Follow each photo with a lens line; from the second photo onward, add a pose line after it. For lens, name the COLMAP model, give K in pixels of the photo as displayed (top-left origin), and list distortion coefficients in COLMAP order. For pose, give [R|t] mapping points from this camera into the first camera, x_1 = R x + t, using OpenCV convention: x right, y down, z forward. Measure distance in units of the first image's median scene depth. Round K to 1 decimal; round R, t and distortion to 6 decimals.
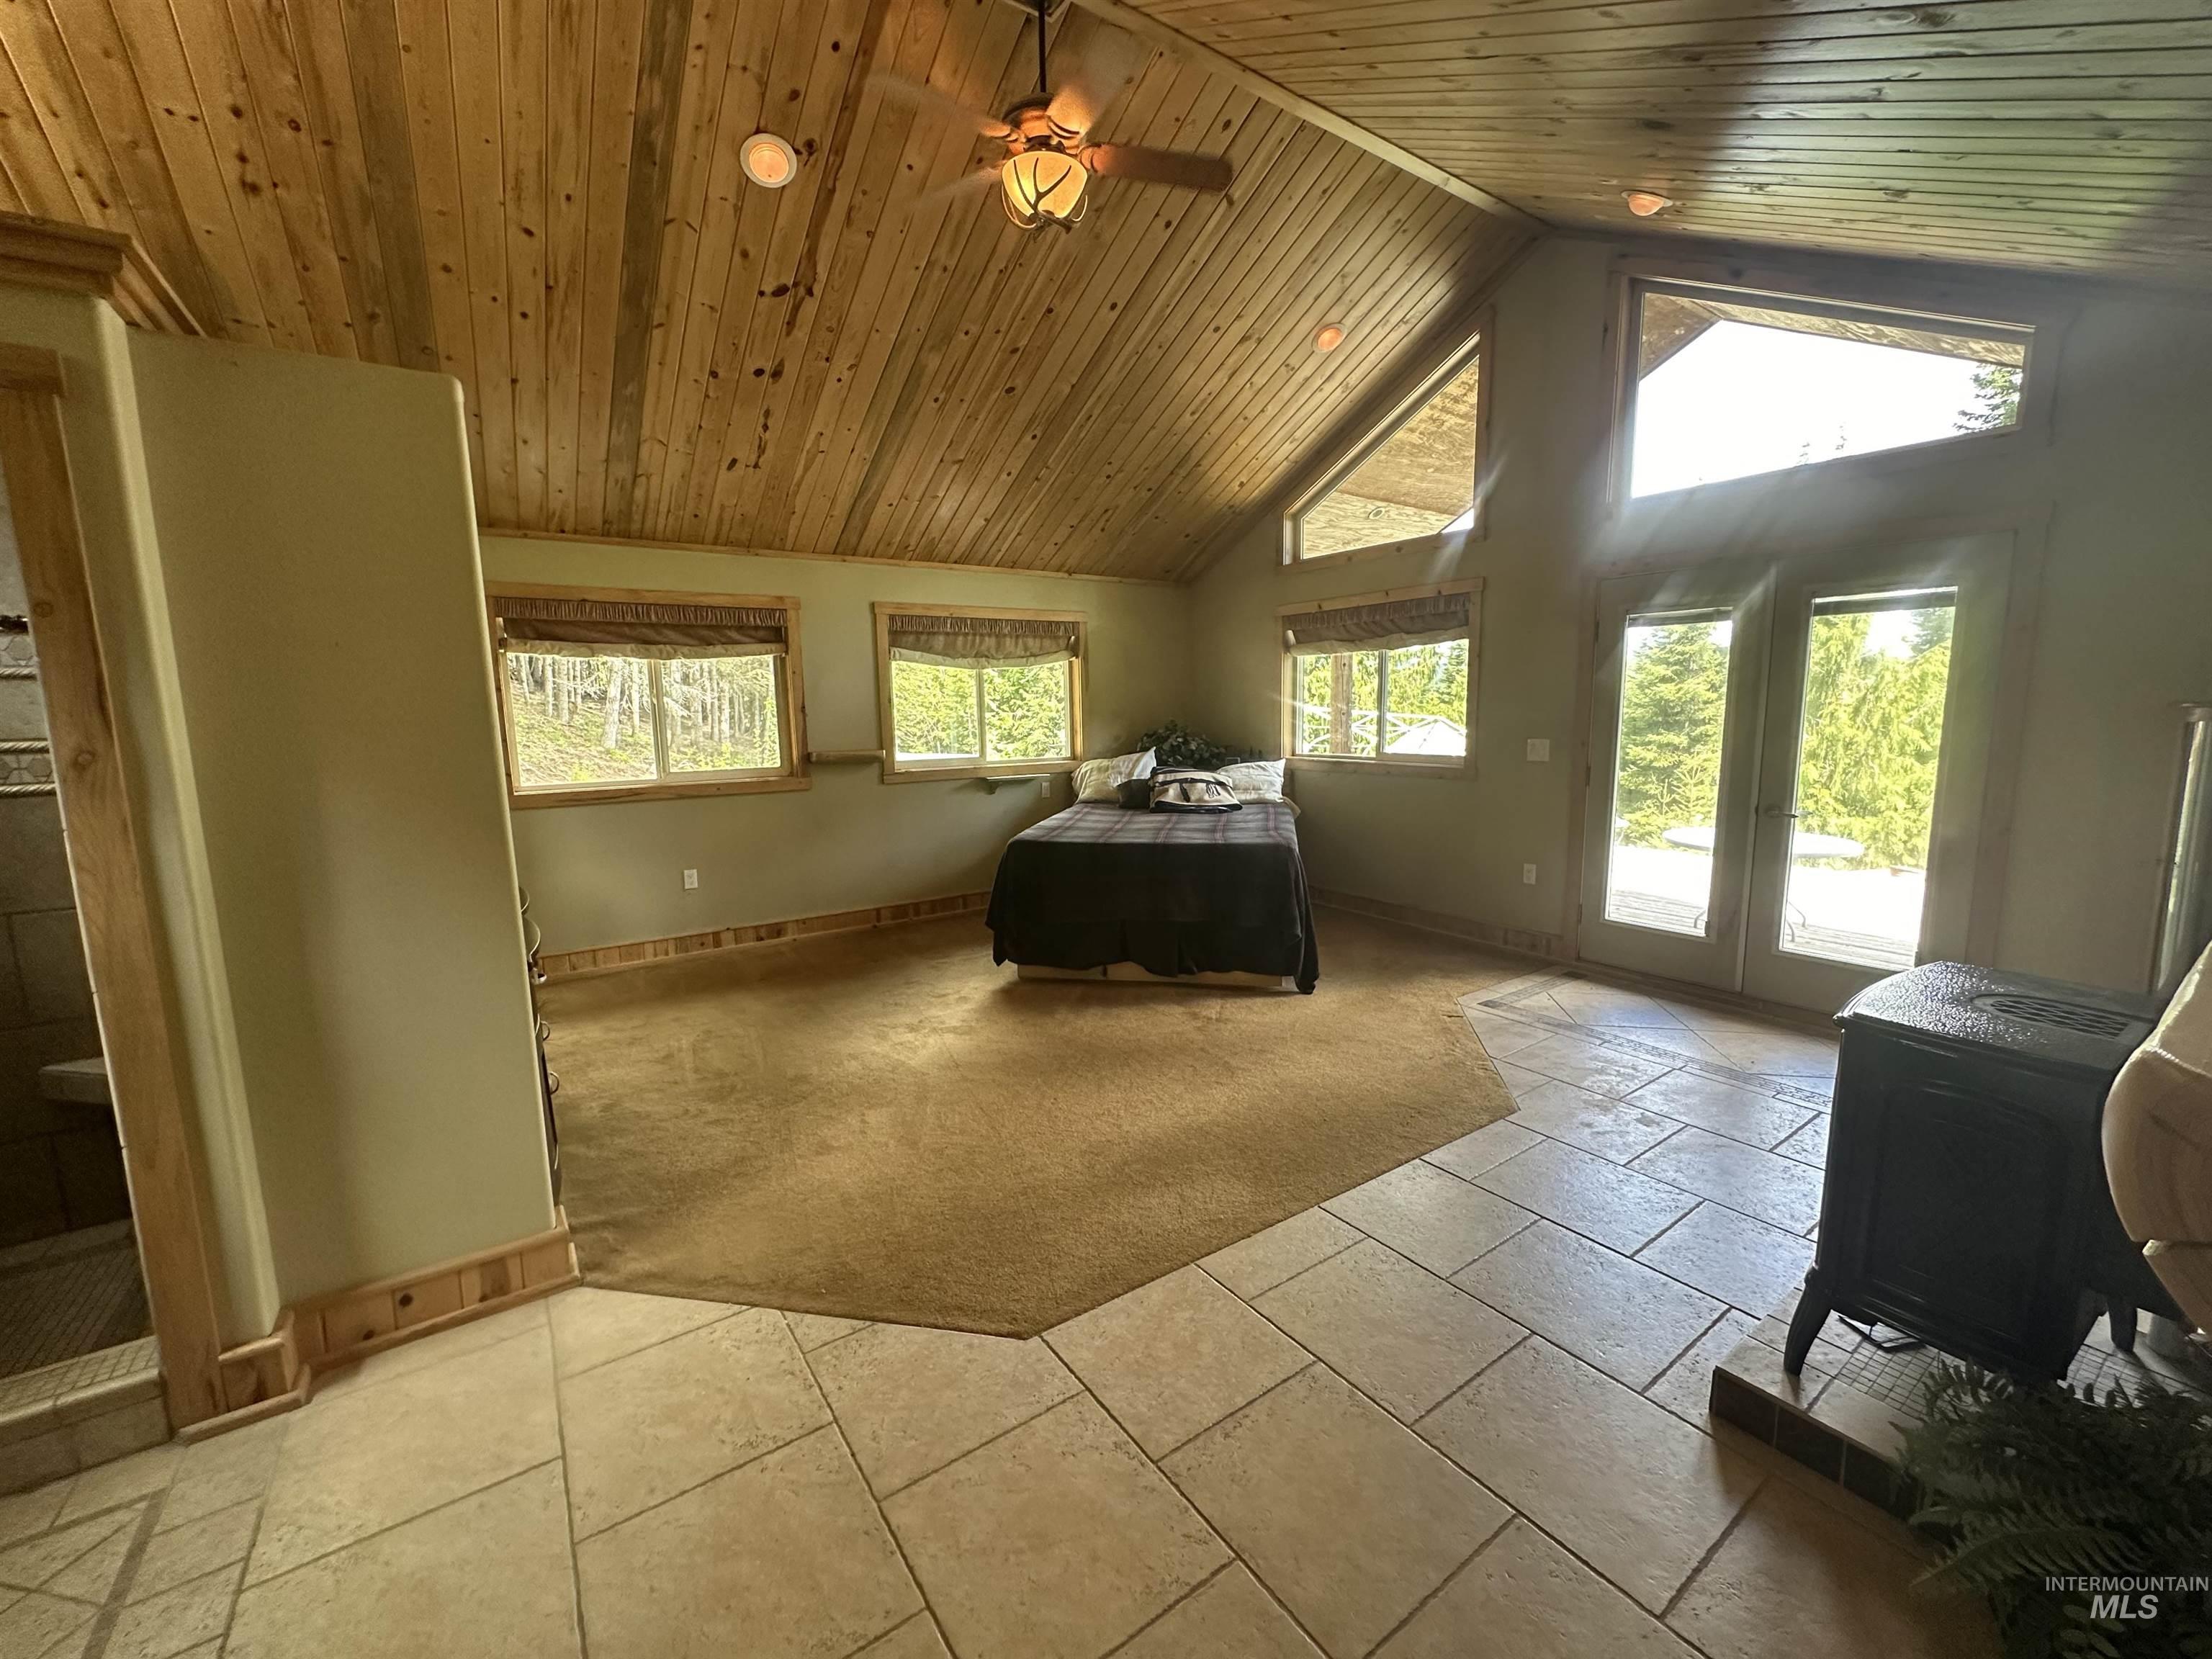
lens RADIAL K [[880.0, 0, 1105.7], [0, 880.0, 834.2], [0, 0, 1]] dist [-0.010191, 0.001669]
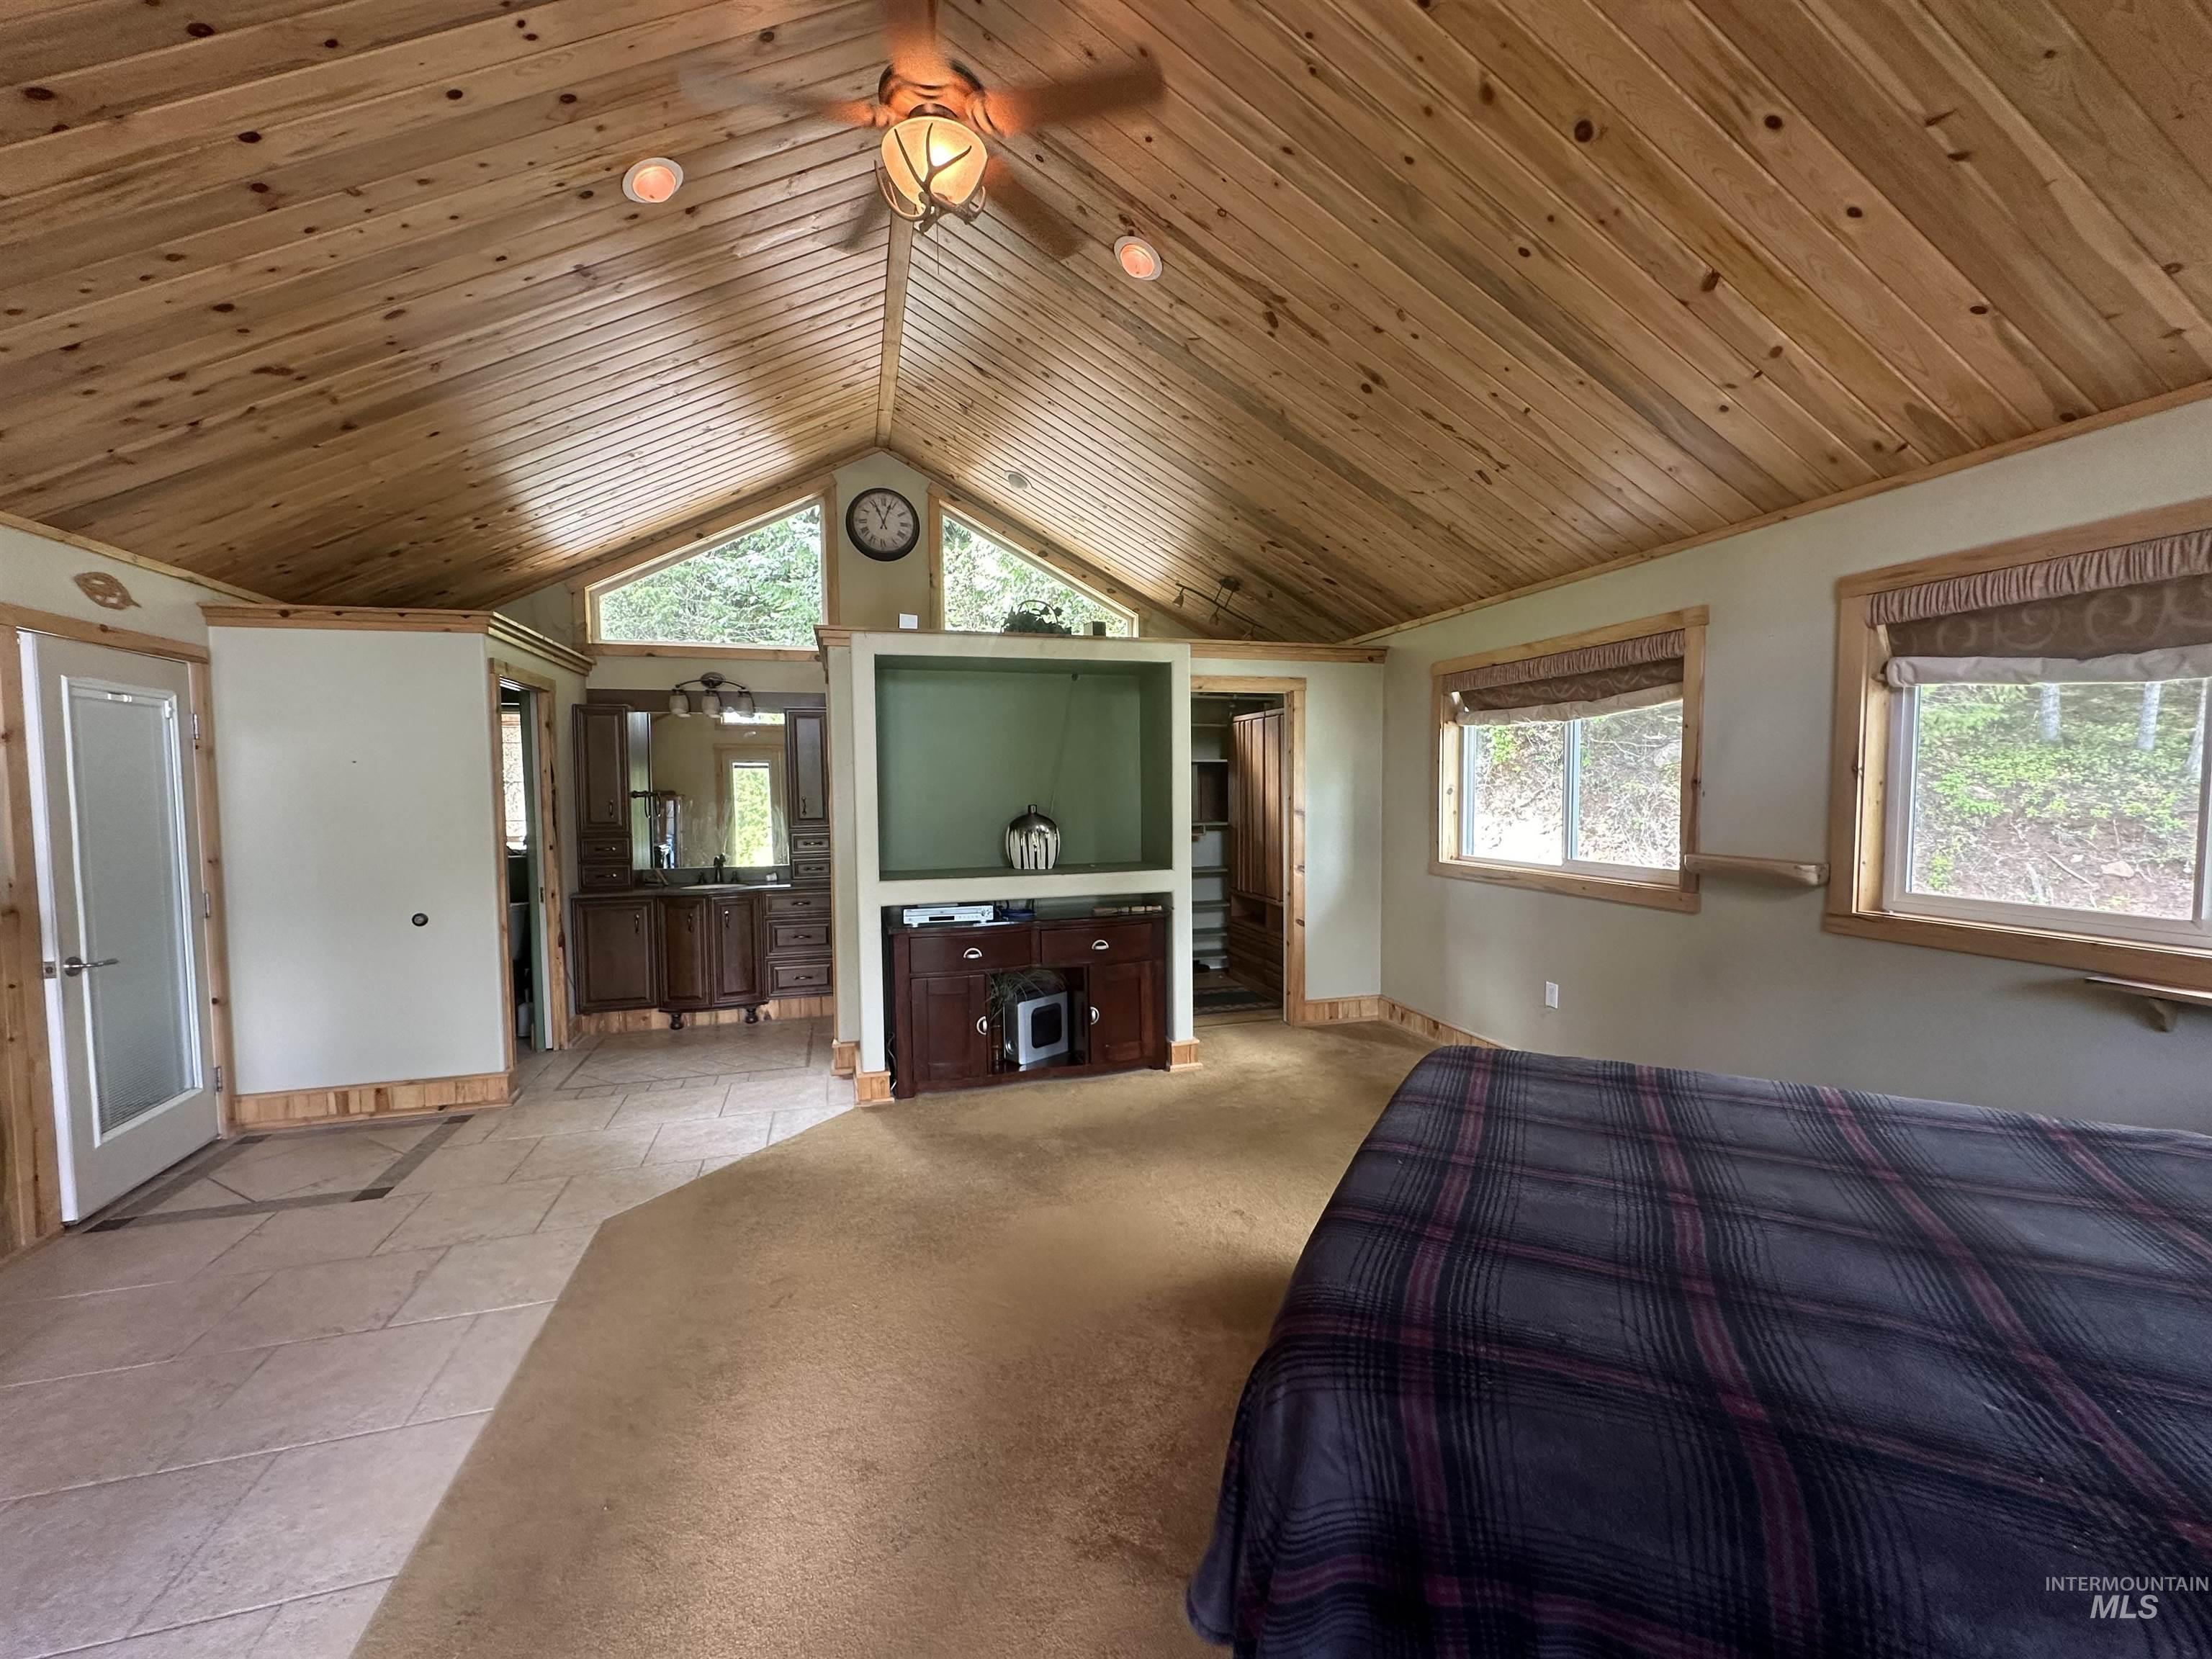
lens RADIAL K [[880.0, 0, 1107.3], [0, 880.0, 829.1], [0, 0, 1]] dist [-0.010191, 0.001669]
pose [[-0.312060, 0.073548, -0.947211, 0.383841], [-0.113554, 0.986965, 0.114045, -0.138247], [0.943252, 0.143149, -0.299640, 0.823316]]
